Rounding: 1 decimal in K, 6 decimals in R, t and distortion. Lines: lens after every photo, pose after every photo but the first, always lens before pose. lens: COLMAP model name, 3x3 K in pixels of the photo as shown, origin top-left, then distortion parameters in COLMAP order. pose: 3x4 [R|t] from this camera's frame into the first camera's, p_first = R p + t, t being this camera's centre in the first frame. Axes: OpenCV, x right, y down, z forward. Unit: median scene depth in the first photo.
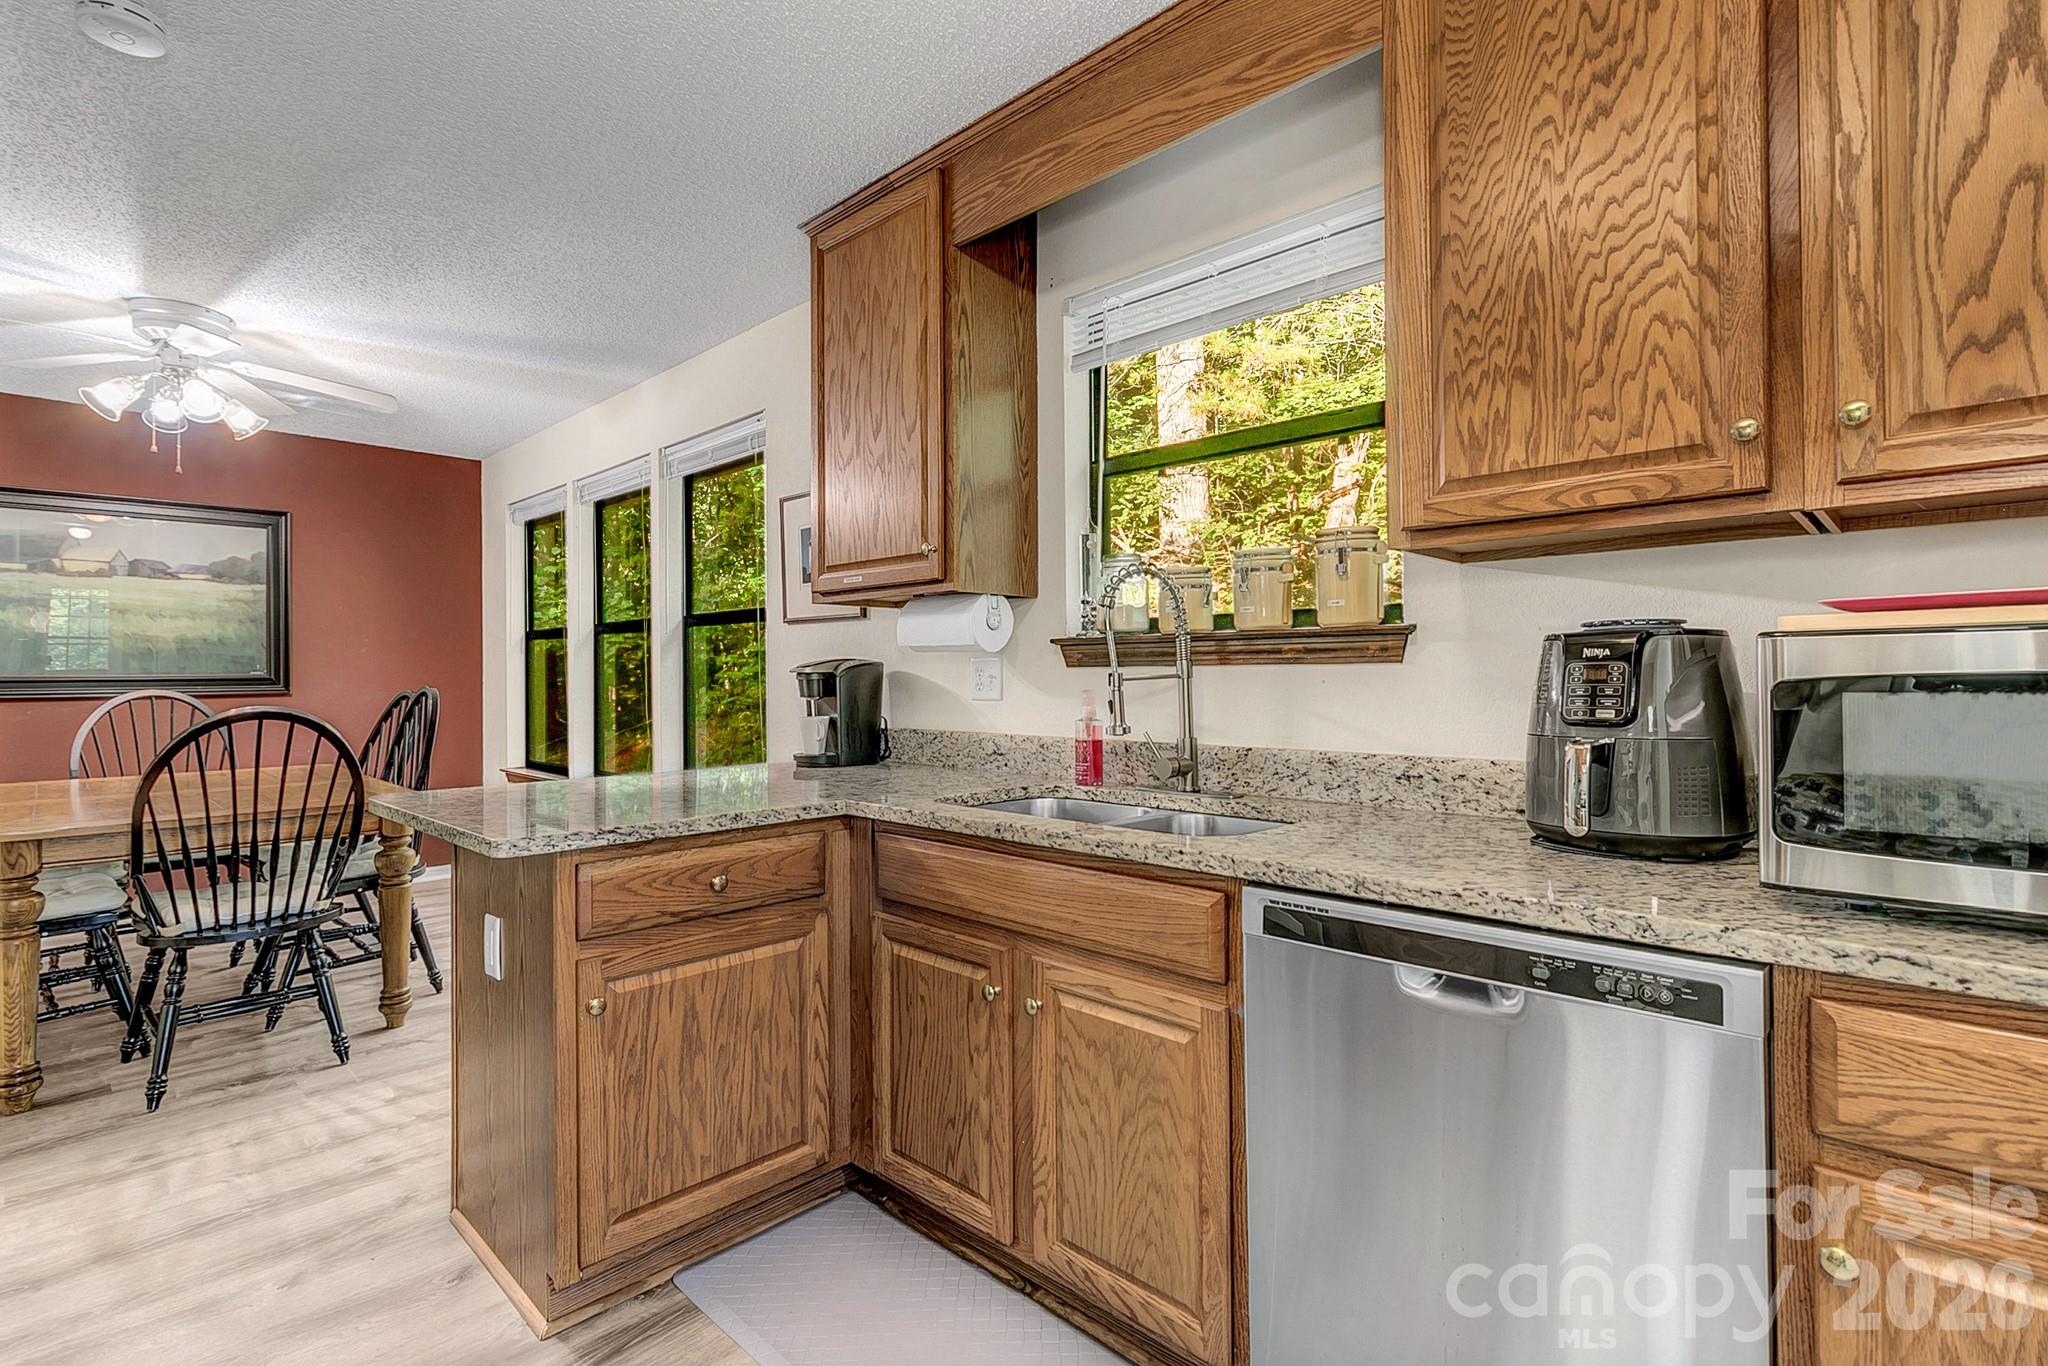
lens RADIAL K [[960.1, 0, 1014.6], [0, 960.1, 669.7], [0, 0, 1]] dist [0.002966, 0.001296]
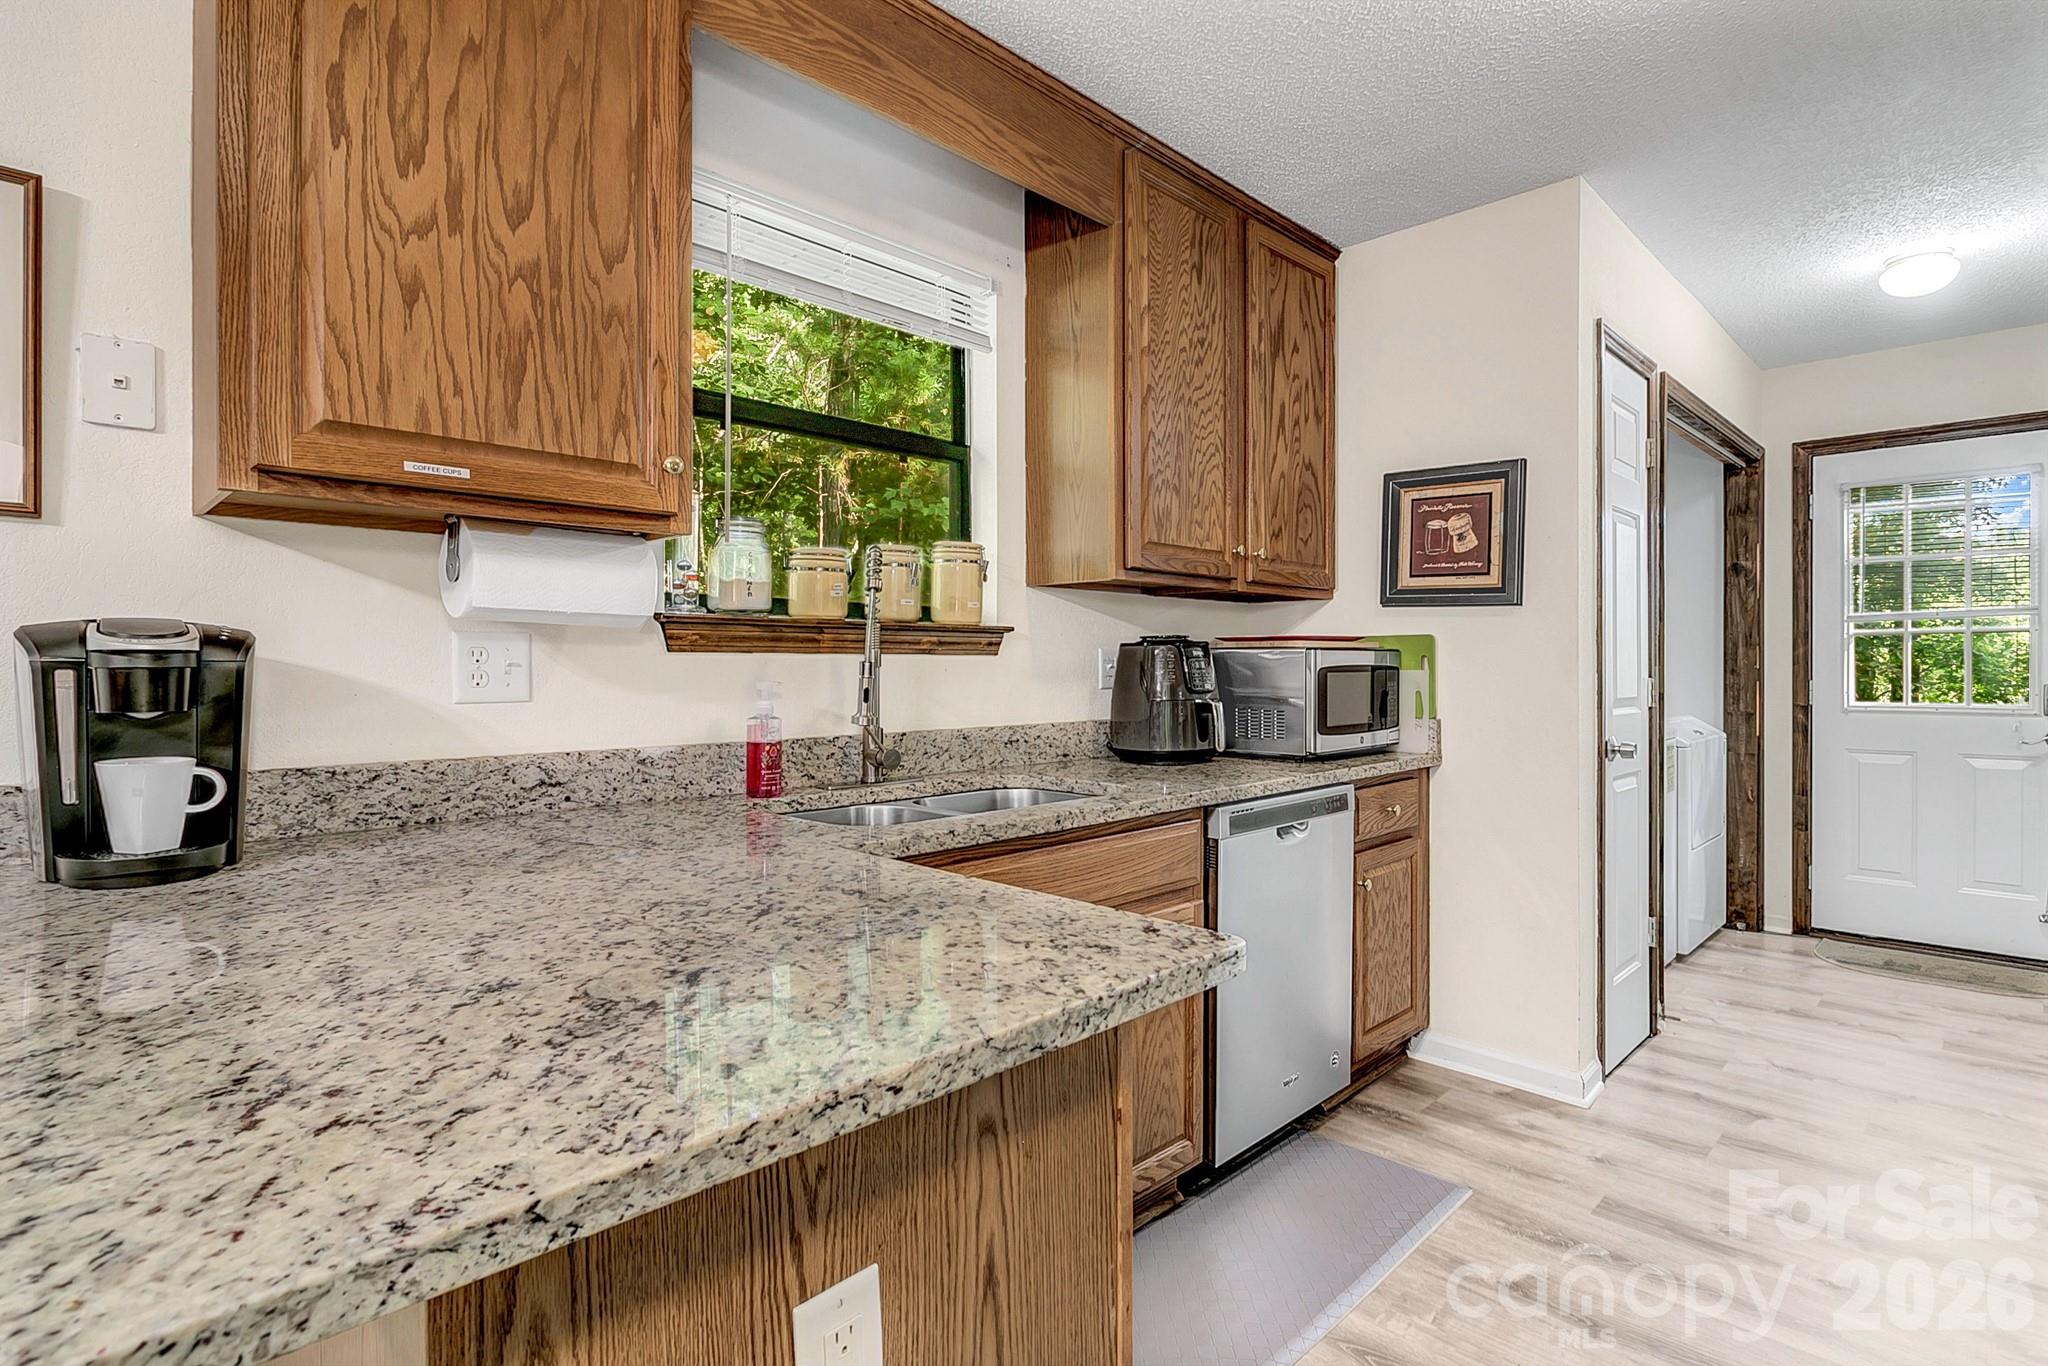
lens RADIAL K [[1017.7, 0, 1028.6], [0, 1017.7, 669.3], [0, 0, 1]] dist [-0.000970, -0.000276]
pose [[0.004864, 0.000753, 0.999988, -1.320655], [-0.008974, 0.999959, -0.000709, 0.016594], [-0.999948, -0.008971, 0.004871, 1.289569]]
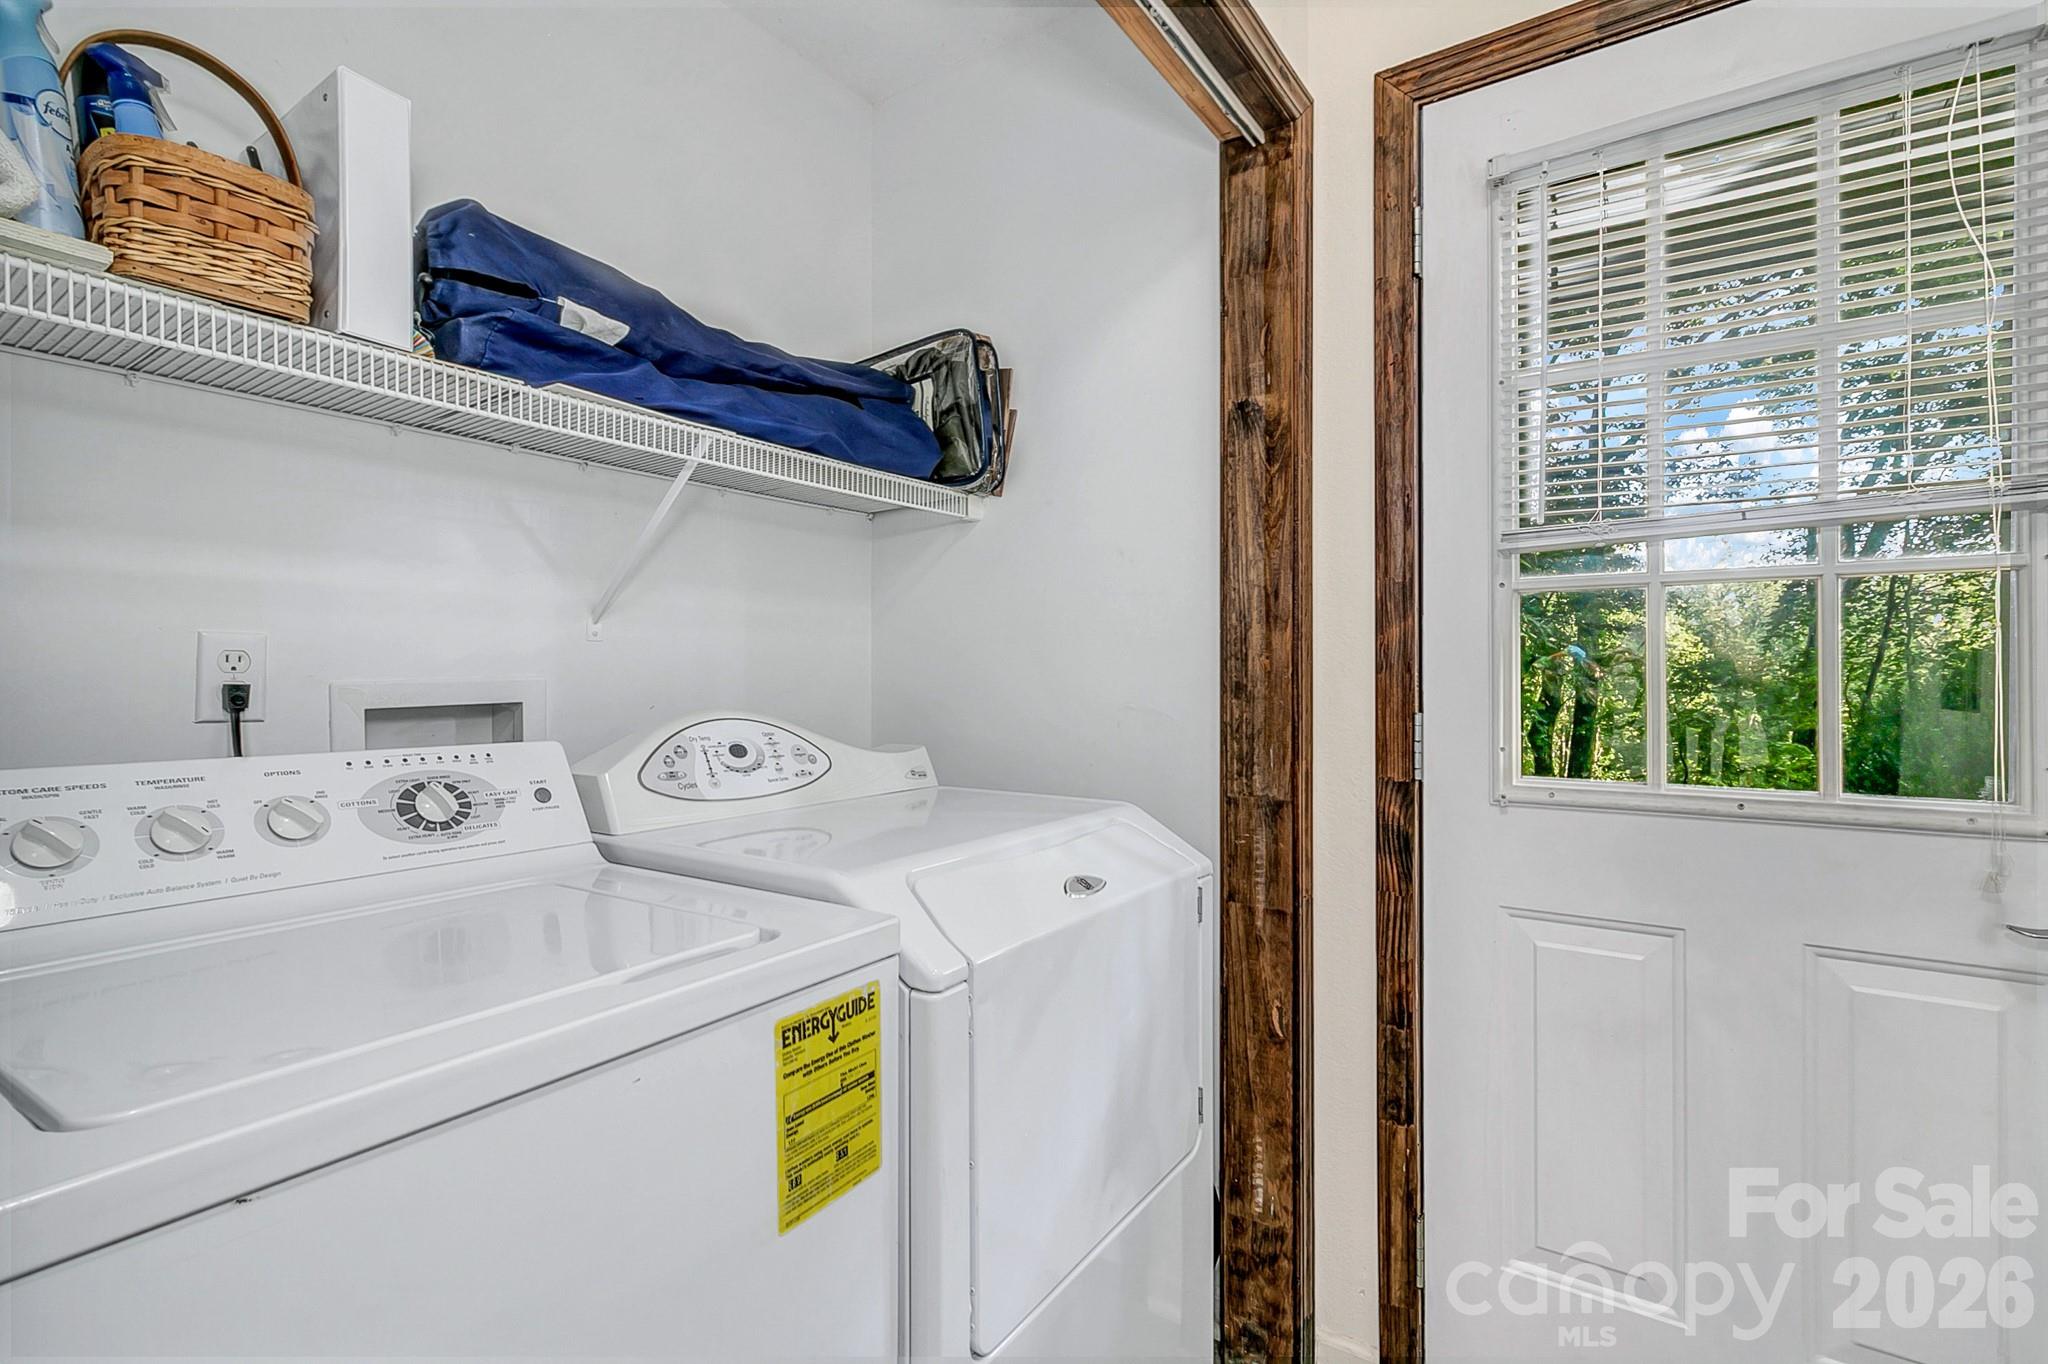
lens RADIAL K [[960.1, 0, 1021.7], [0, 960.1, 670.9], [0, 0, 1]] dist [0.002966, 0.001296]
pose [[-0.180089, 0.001177, 0.983650, 0.823757], [-0.004621, 0.999987, -0.002042, -0.017101], [-0.983639, -0.004913, -0.180082, -0.457654]]
